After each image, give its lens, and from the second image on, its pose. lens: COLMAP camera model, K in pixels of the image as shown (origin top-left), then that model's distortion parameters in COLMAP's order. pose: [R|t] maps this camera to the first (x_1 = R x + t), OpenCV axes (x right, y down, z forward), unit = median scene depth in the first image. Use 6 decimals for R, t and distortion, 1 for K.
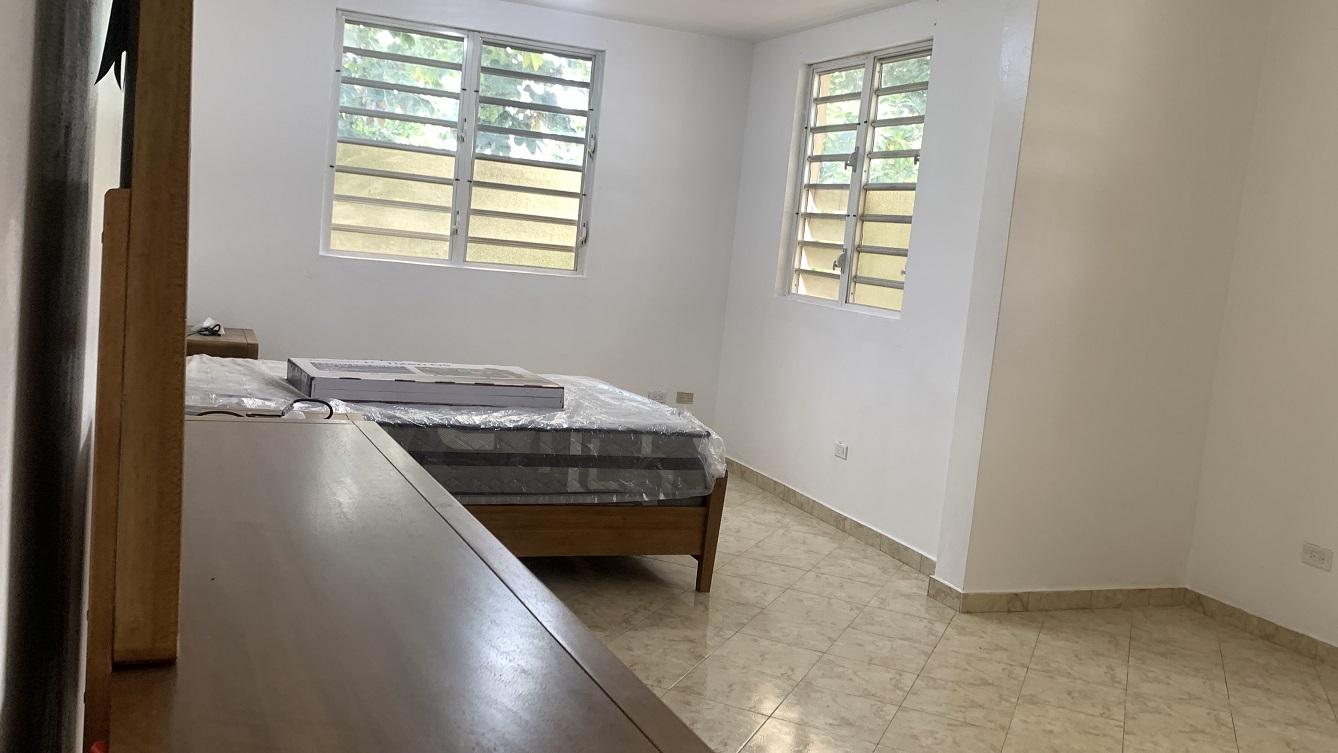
lens RADIAL K [[1183.6, 0, 665.4], [0, 1183.6, 374.9], [0, 0, 1]] dist [0.101712, -0.193700]
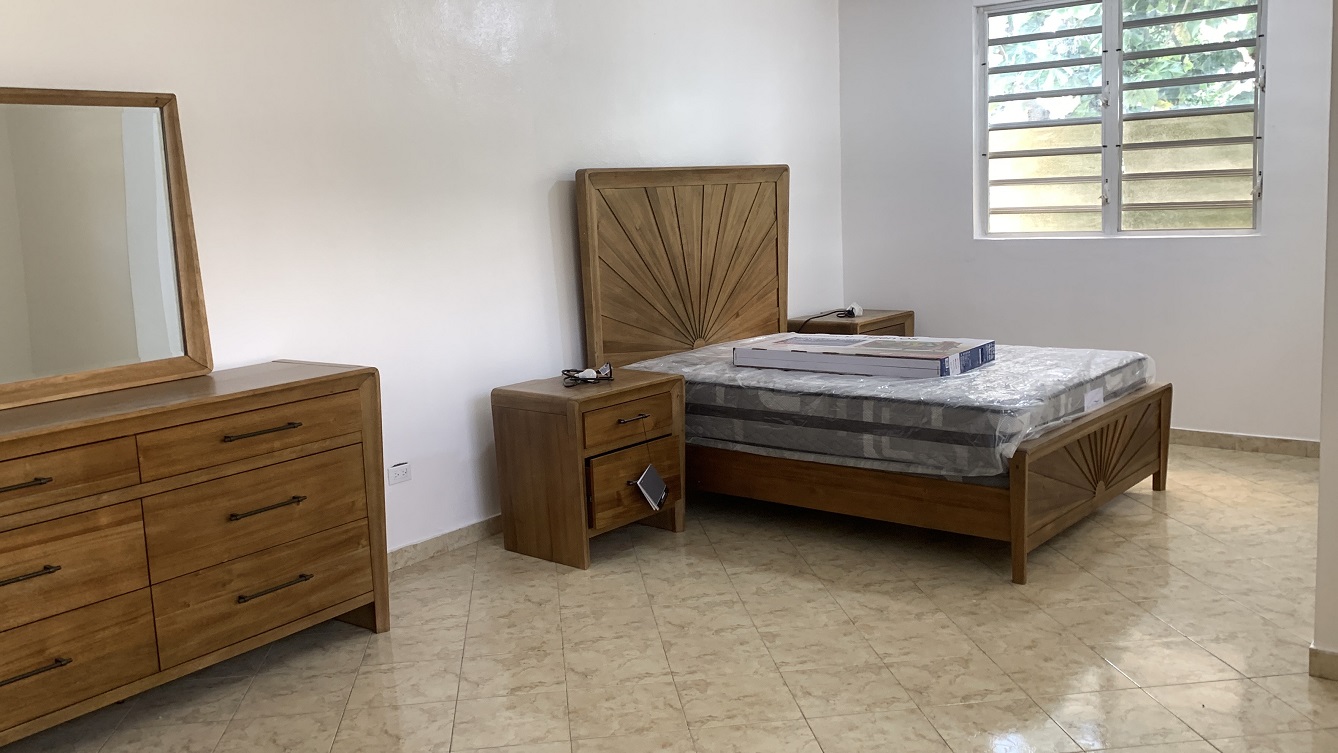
lens RADIAL K [[1183.6, 0, 635.2], [0, 1183.6, 375.4], [0, 0, 1]] dist [0.101712, -0.193700]
pose [[0.478015, 0.018848, -0.878149, 0.705176], [-0.011600, 0.999818, 0.015145, 0.012753], [0.878275, 0.002947, 0.478147, 0.305100]]
